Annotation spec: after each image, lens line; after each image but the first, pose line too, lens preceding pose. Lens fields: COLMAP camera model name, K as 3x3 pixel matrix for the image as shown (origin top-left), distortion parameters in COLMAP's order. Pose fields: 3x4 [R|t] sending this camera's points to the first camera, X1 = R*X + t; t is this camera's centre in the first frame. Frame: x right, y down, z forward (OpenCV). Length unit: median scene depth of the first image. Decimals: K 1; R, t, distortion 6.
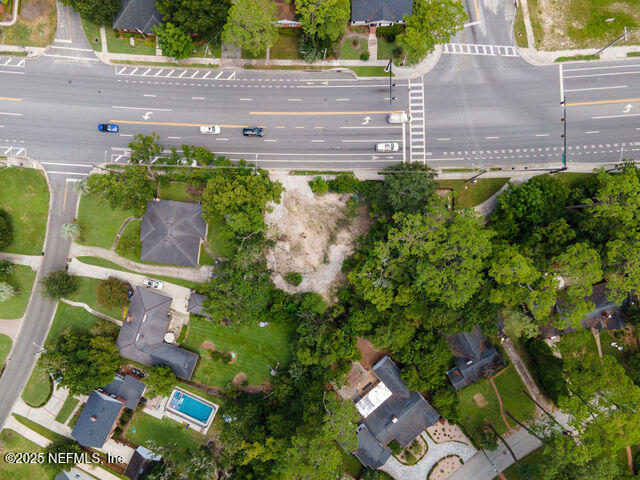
lens RADIAL K [[476.6, 0, 316.9], [0, 476.6, 230.9], [0, 0, 1]] dist [0.025435, 0.021322]
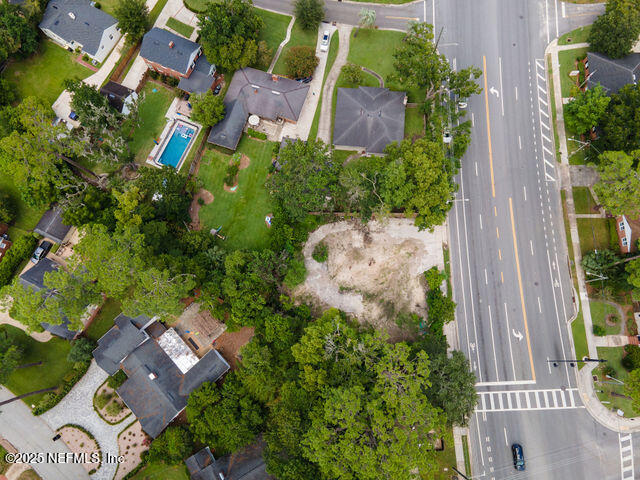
lens RADIAL K [[476.6, 0, 317.8], [0, 476.6, 236.3], [0, 0, 1]] dist [0.025435, 0.021322]
pose [[0.025536, 0.974589, -0.222540, 0.113576], [-0.999584, 0.027877, 0.007387, 0.099712], [0.013403, 0.222259, 0.974896, 0.158924]]
